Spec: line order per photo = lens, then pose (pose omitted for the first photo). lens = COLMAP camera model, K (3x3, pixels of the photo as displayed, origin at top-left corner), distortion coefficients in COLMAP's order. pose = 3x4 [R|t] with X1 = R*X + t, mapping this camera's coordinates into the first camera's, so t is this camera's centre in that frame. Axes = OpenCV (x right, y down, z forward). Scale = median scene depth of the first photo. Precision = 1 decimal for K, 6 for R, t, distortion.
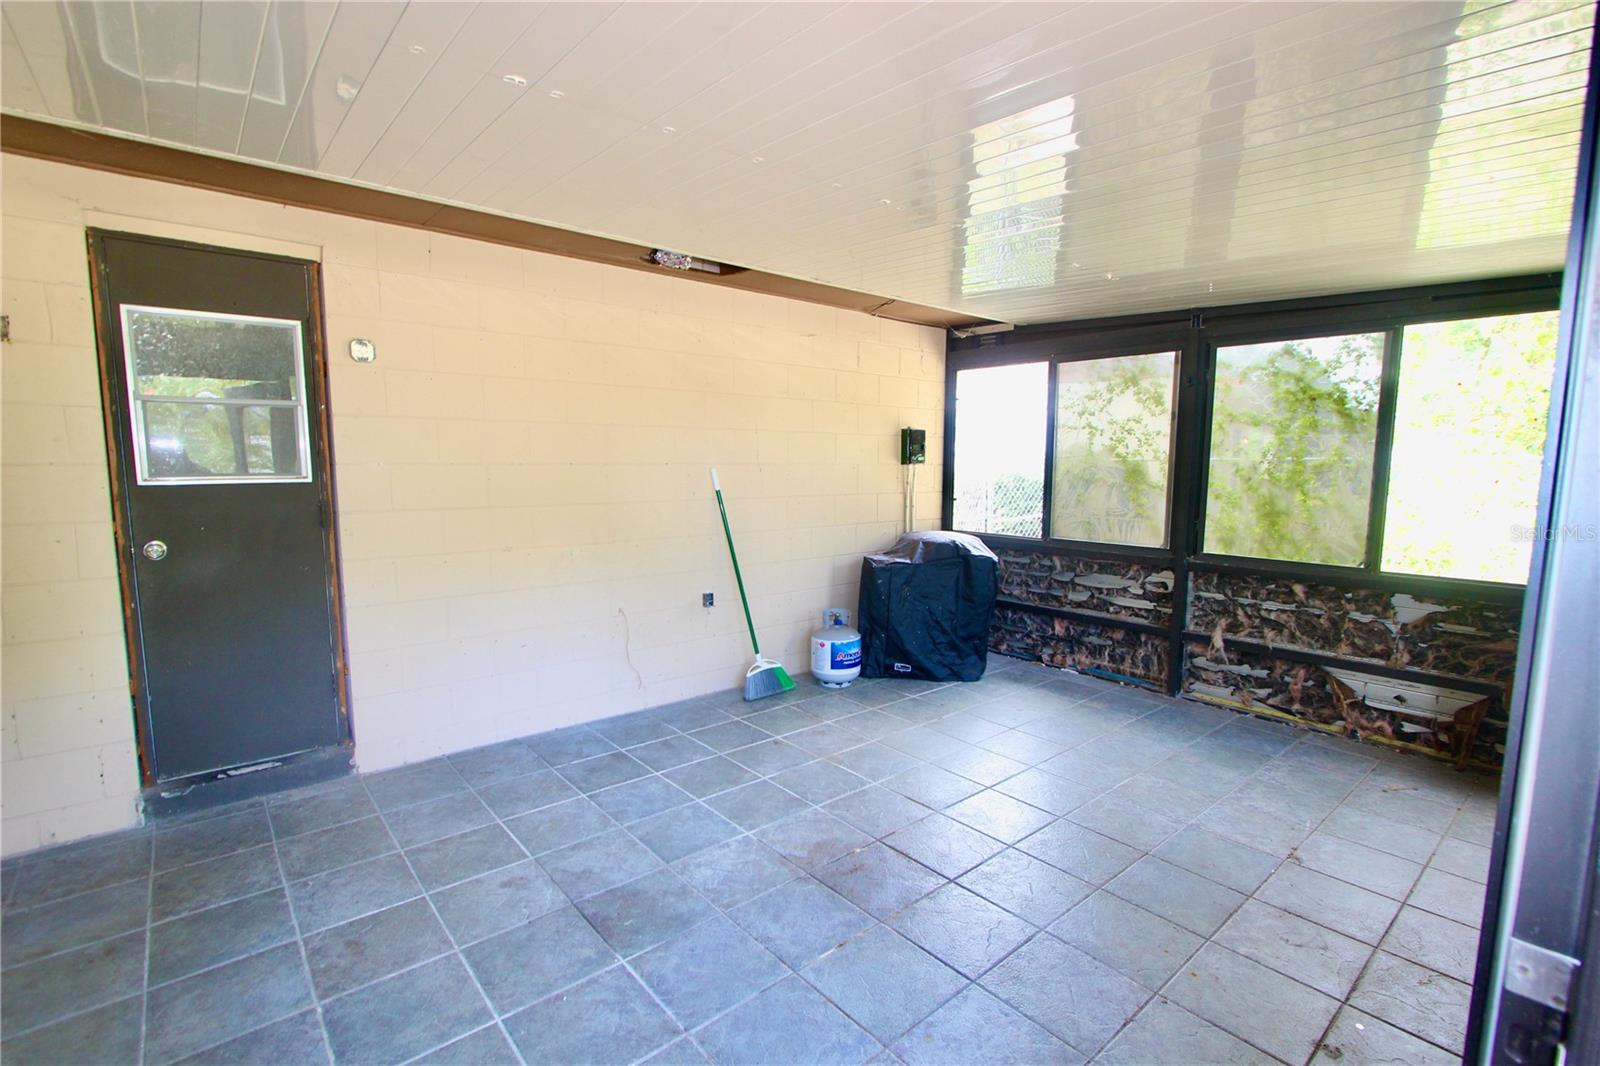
lens RADIAL K [[744.5, 0, 807.4], [0, 744.5, 542.5], [0, 0, 1]] dist [-0.010110, 0.002351]
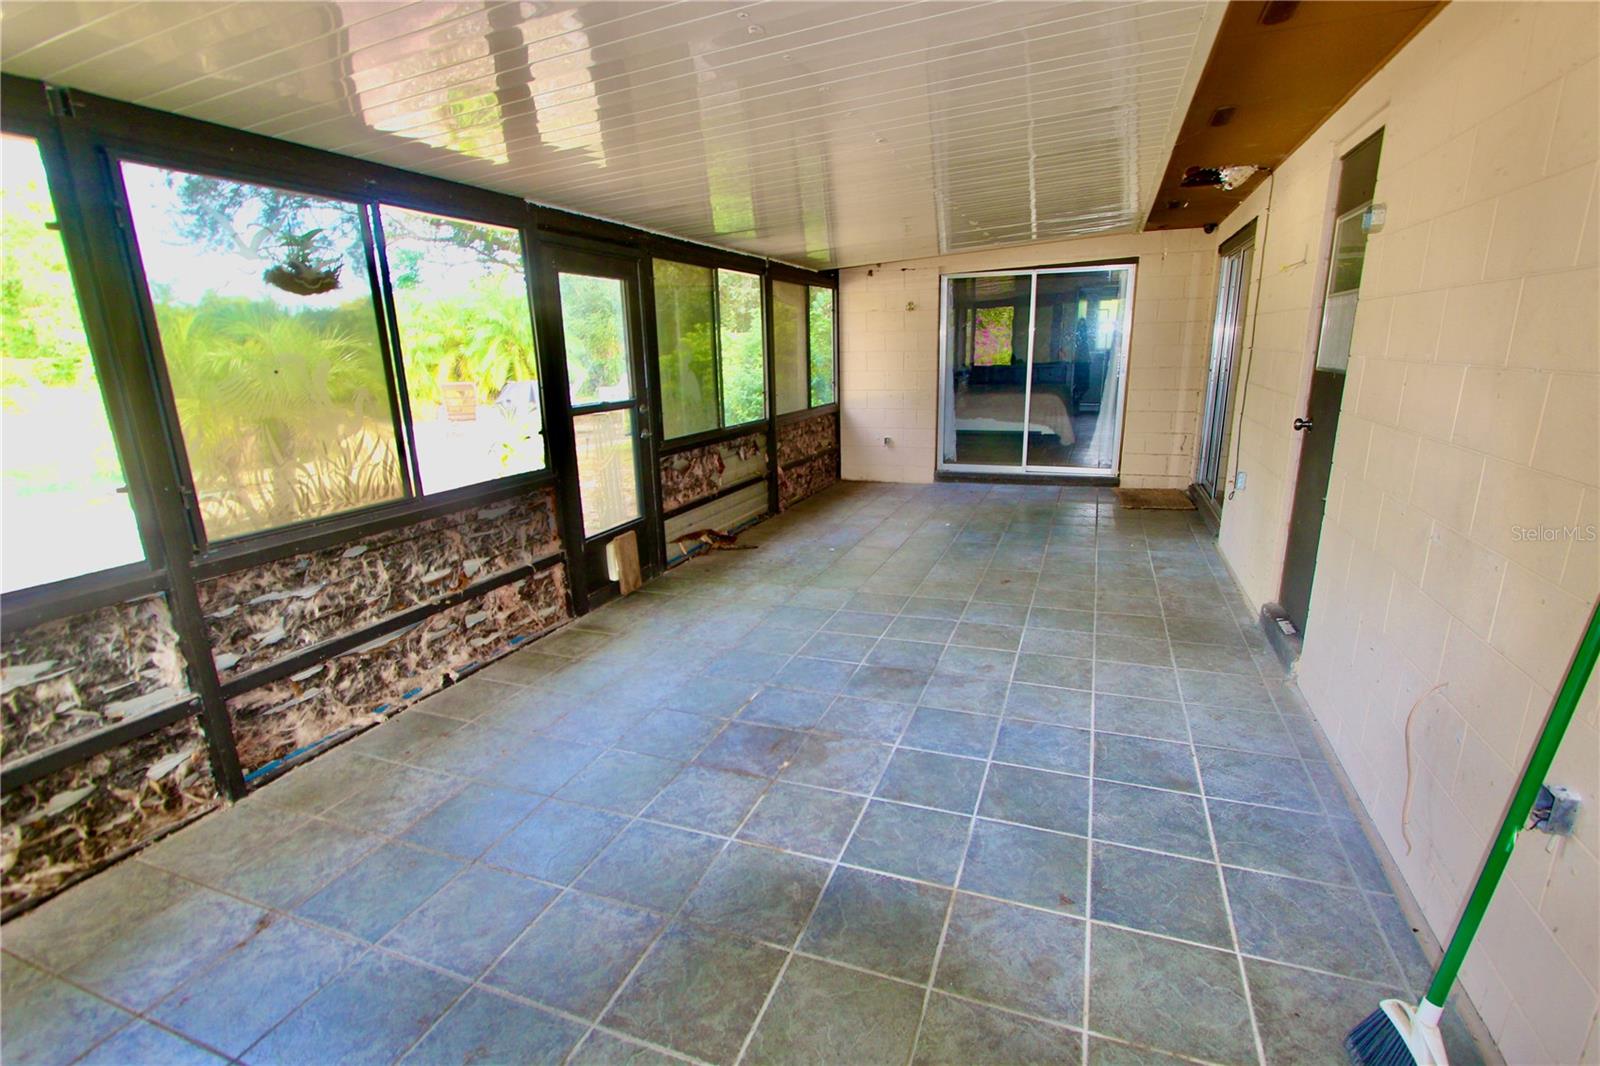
lens RADIAL K [[744.5, 0, 804.6], [0, 744.5, 530.4], [0, 0, 1]] dist [-0.010110, 0.002351]
pose [[-0.881232, 0.127771, -0.455088, 0.447420], [-0.036600, 0.941439, 0.335192, -0.210477], [0.471266, 0.312038, -0.824949, 1.688226]]
